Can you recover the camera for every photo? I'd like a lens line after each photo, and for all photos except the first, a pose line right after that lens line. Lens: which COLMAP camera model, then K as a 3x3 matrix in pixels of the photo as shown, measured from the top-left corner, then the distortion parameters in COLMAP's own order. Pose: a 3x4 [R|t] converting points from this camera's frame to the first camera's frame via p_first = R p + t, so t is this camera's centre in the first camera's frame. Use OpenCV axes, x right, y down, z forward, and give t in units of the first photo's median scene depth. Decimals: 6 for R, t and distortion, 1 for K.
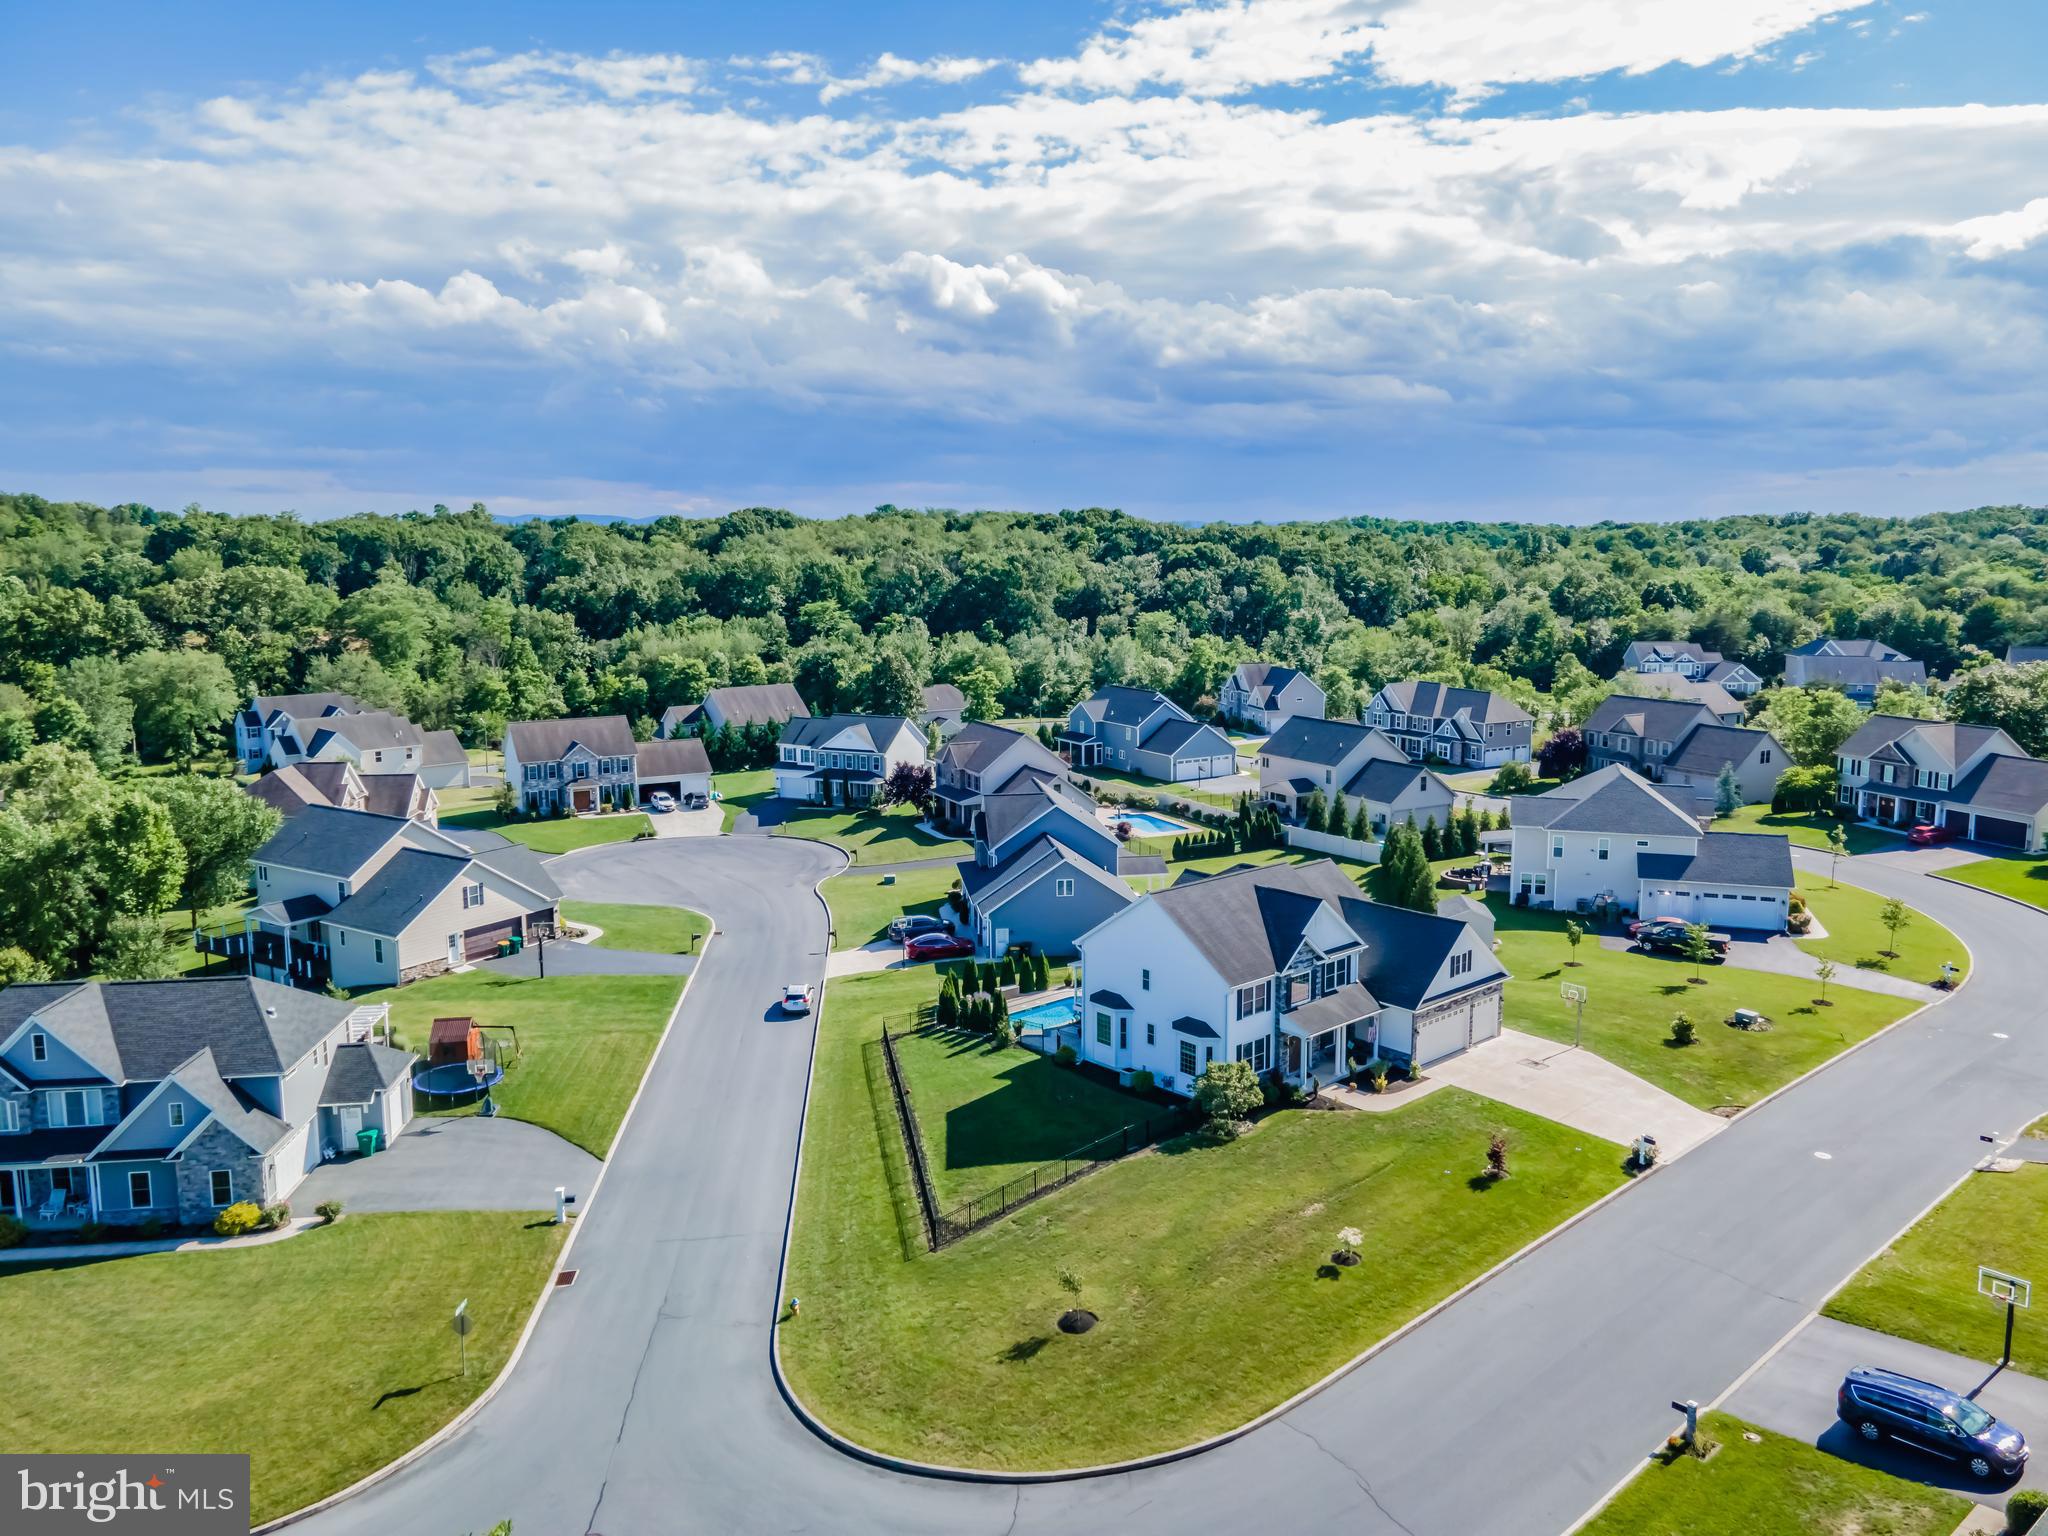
lens RADIAL K [[1489.8, 0, 1034.9], [0, 1489.8, 745.5], [0, 0, 1]] dist [0.039754, 0.011314]
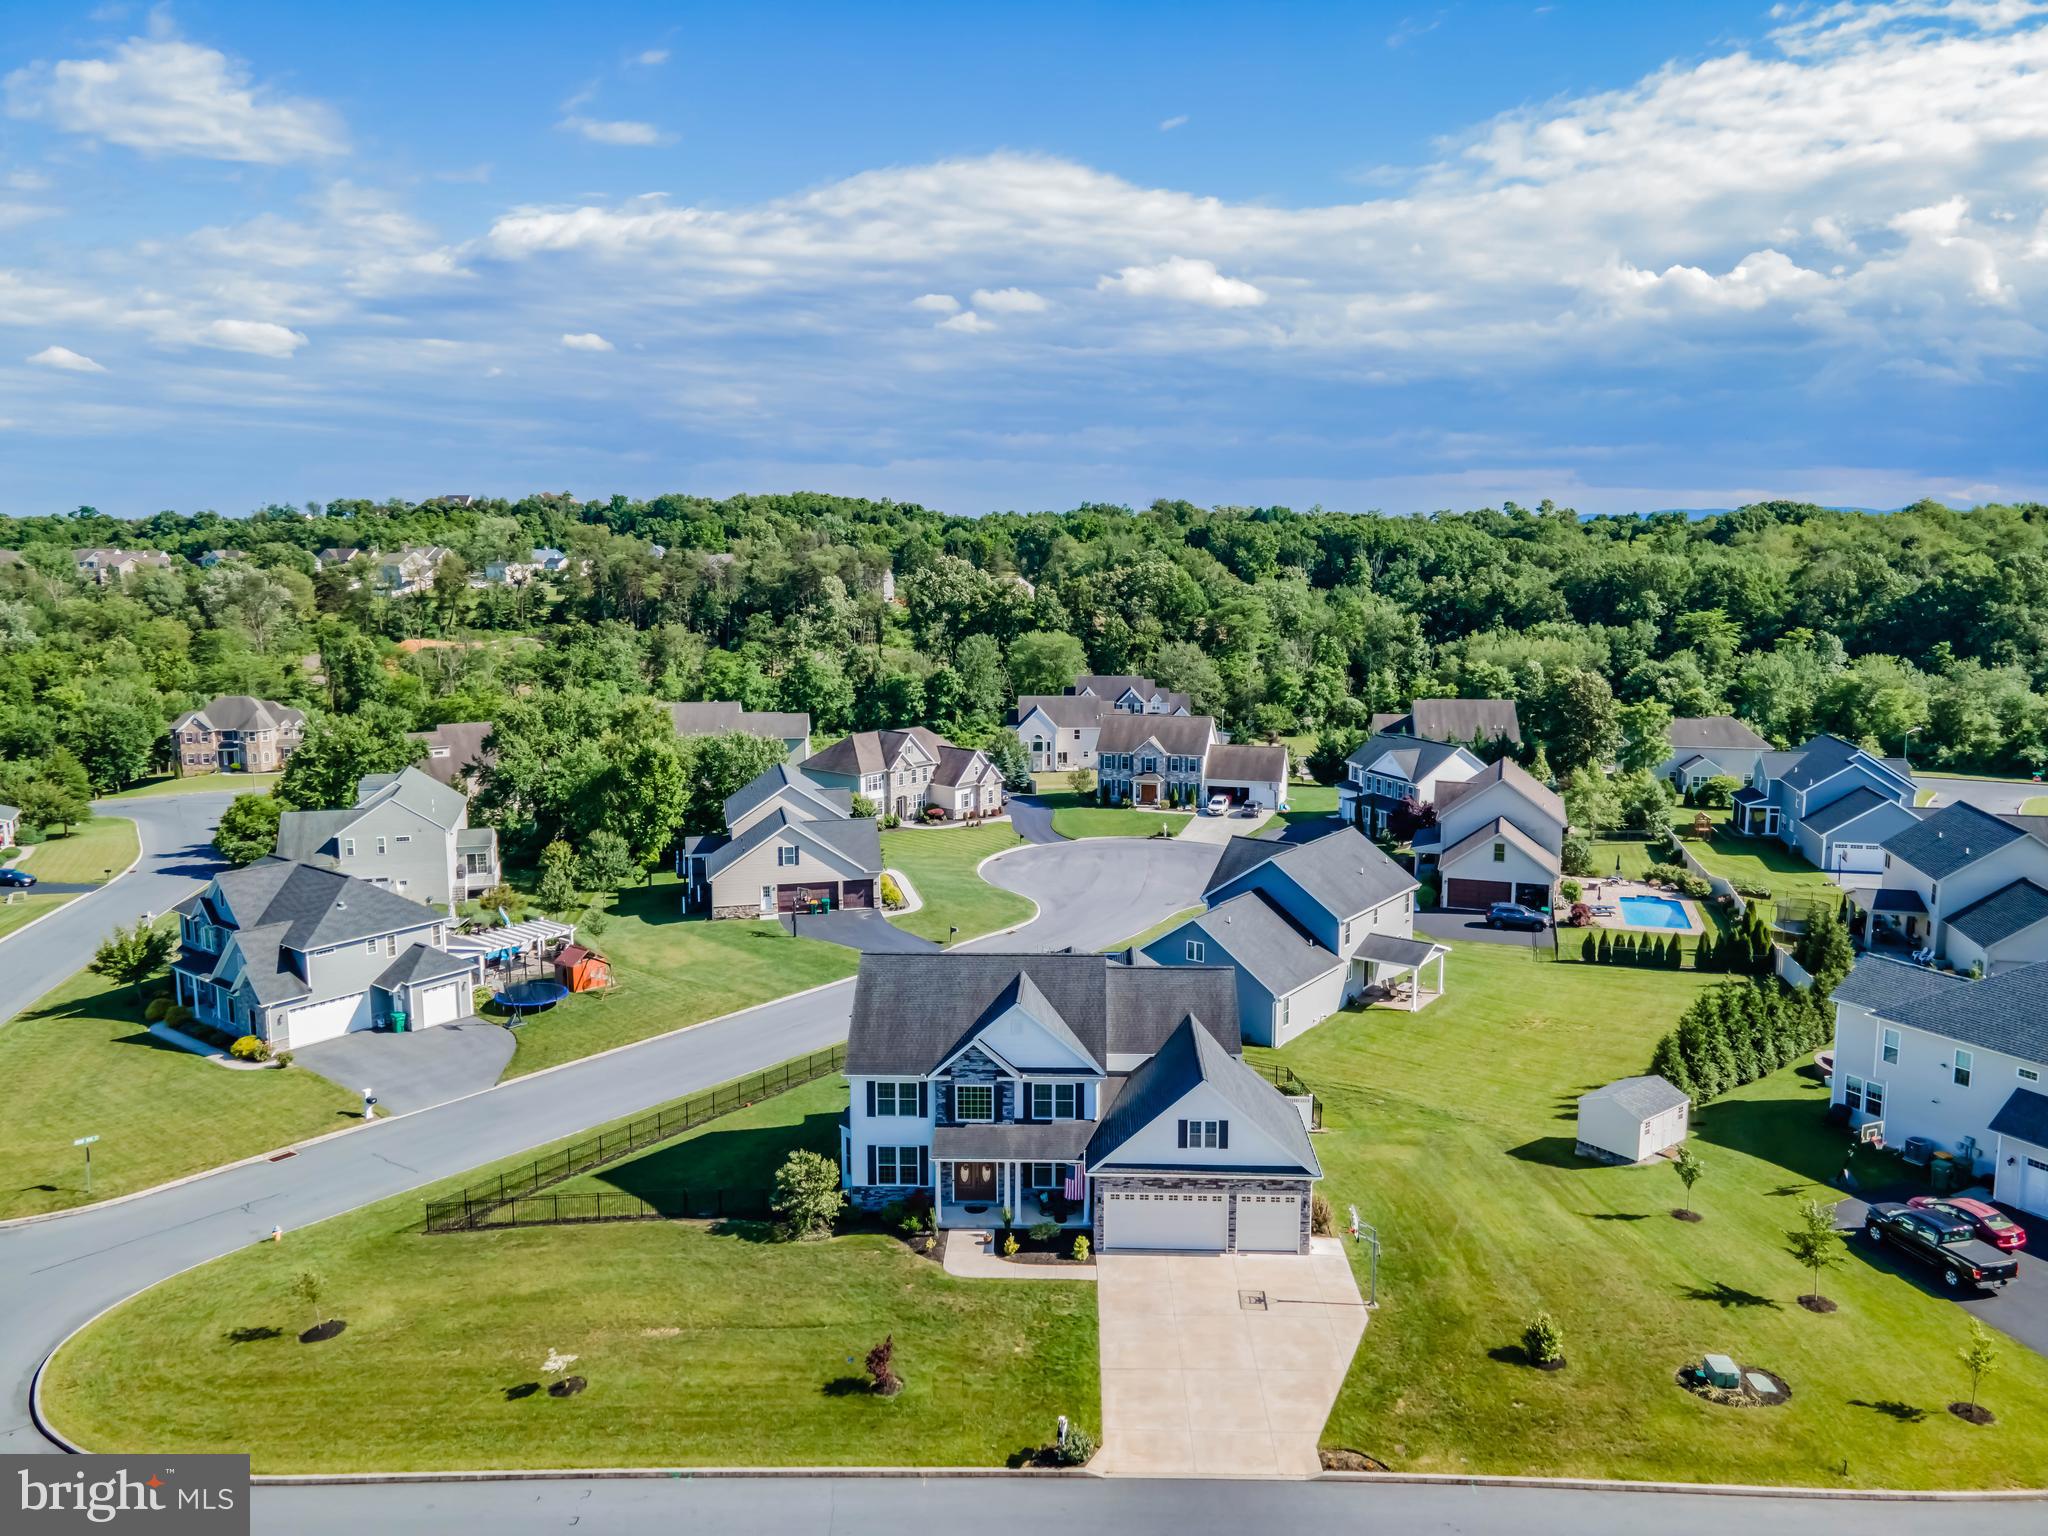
lens RADIAL K [[1489.8, 0, 1034.9], [0, 1489.8, 745.5], [0, 0, 1]] dist [0.039754, 0.011314]
pose [[0.722384, 0.102603, -0.683837, 0.692867], [-0.100359, 0.994016, 0.043126, -0.067093], [0.684170, 0.037476, 0.728359, 0.386480]]
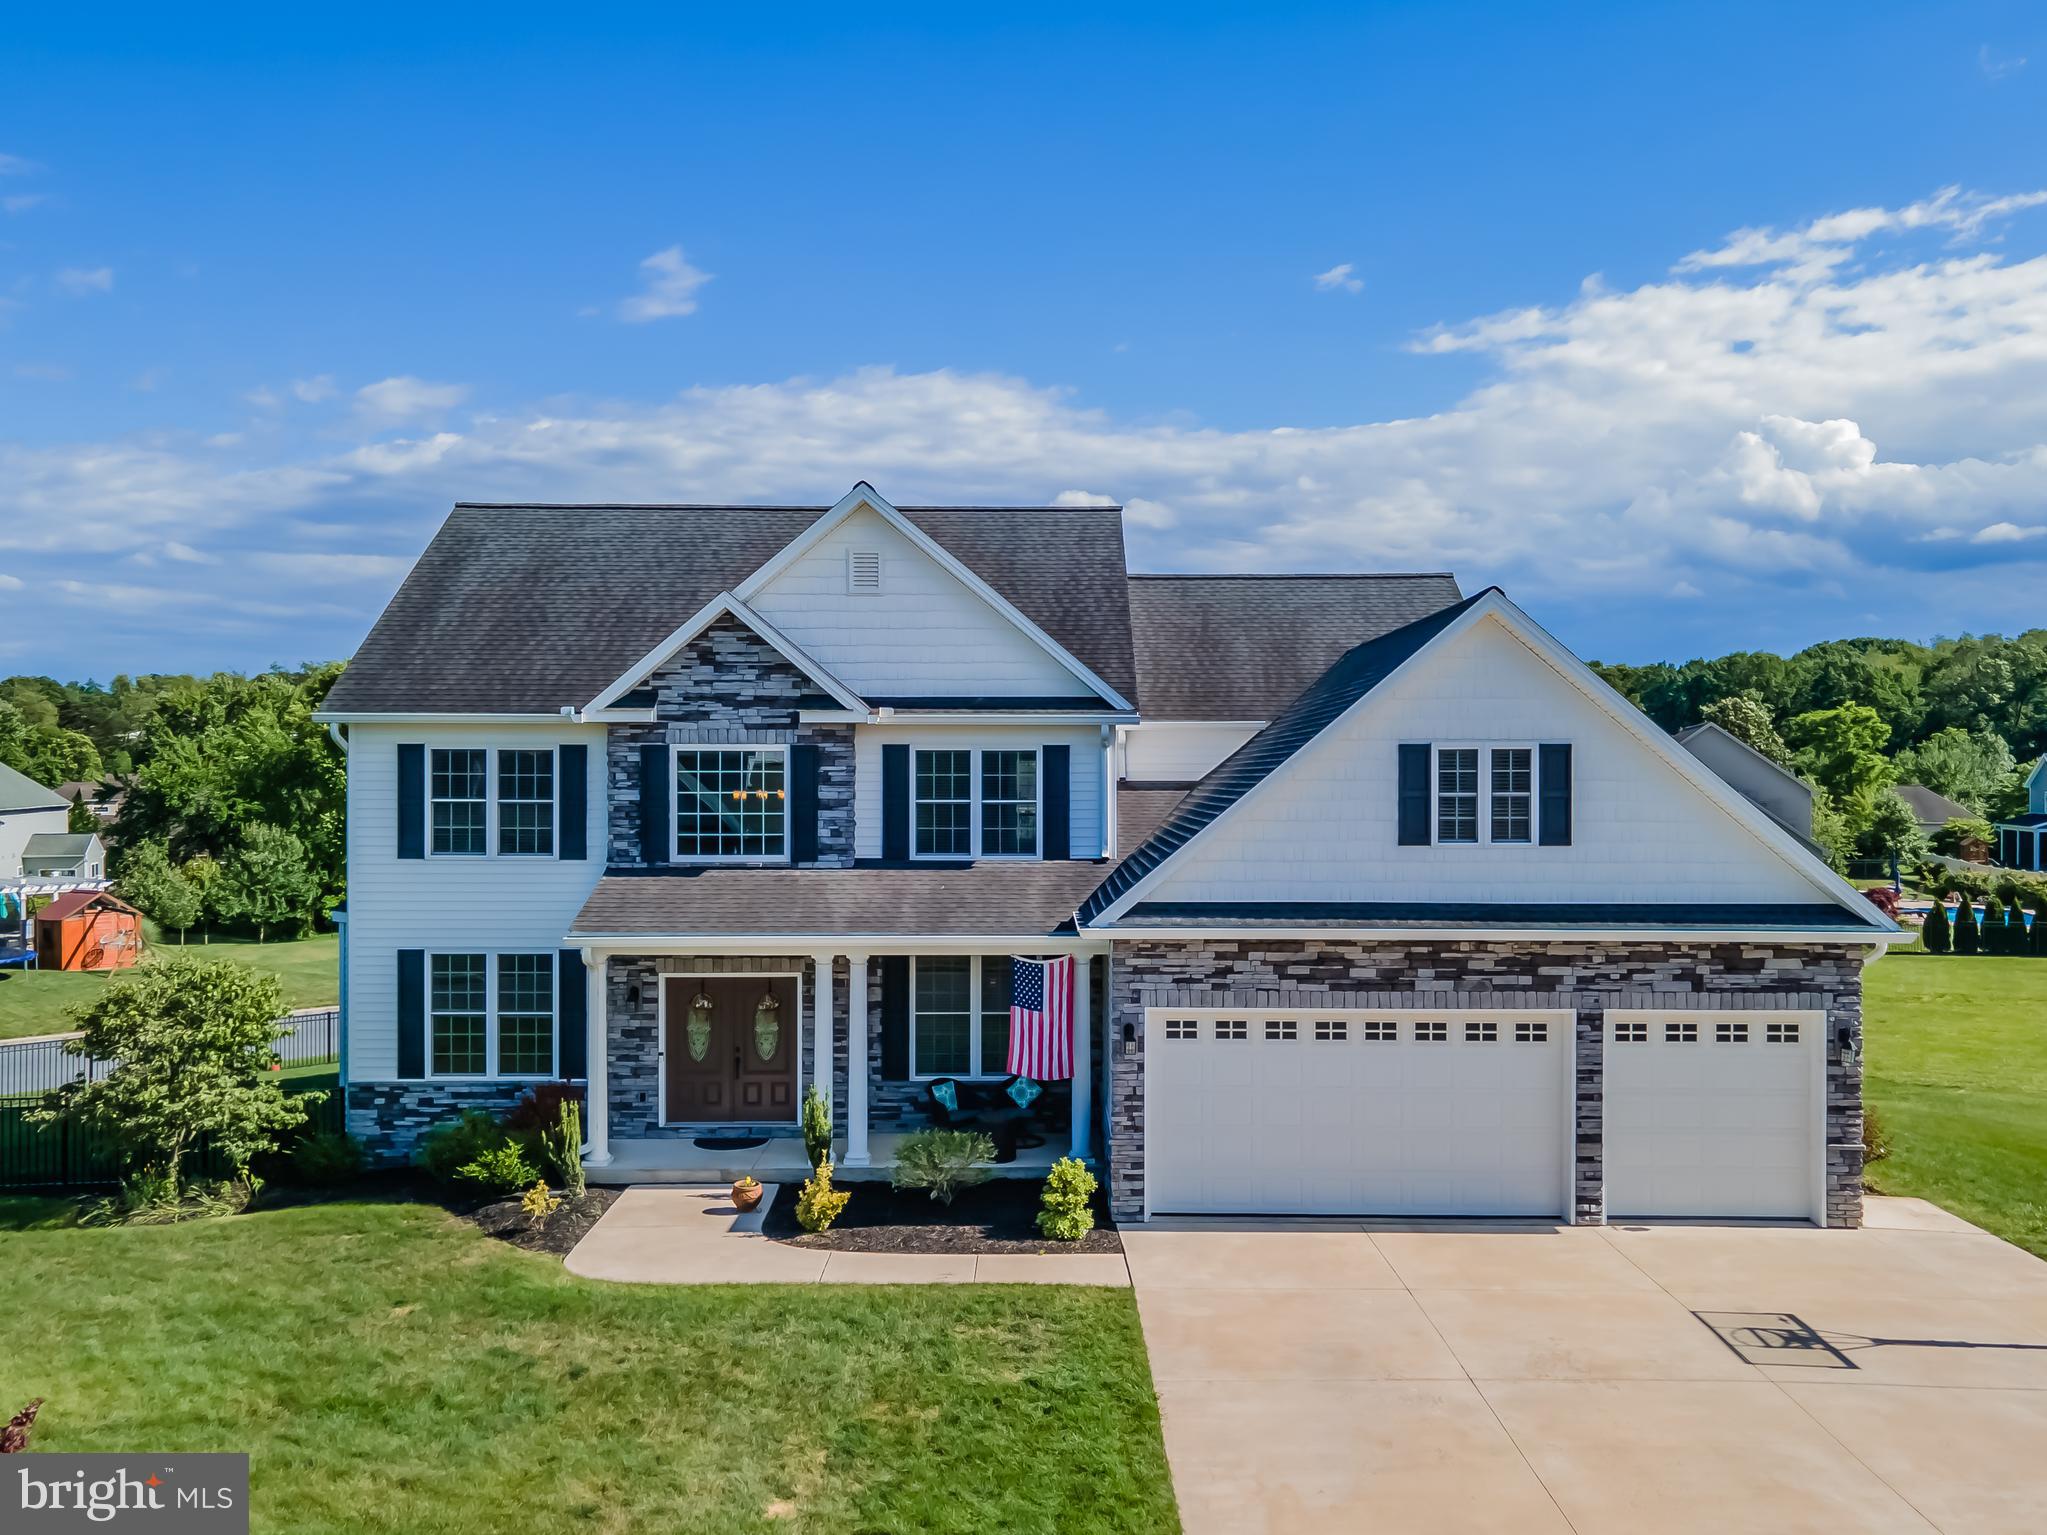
lens RADIAL K [[1664.5, 0, 1029.8], [0, 1664.5, 794.8], [0, 0, 1]] dist [0.047002, -0.016157]
pose [[0.742487, 0.016485, -0.669658, 0.387200], [-0.098440, 0.991529, -0.084737, 0.168389], [0.662588, 0.128837, 0.737820, 0.759079]]
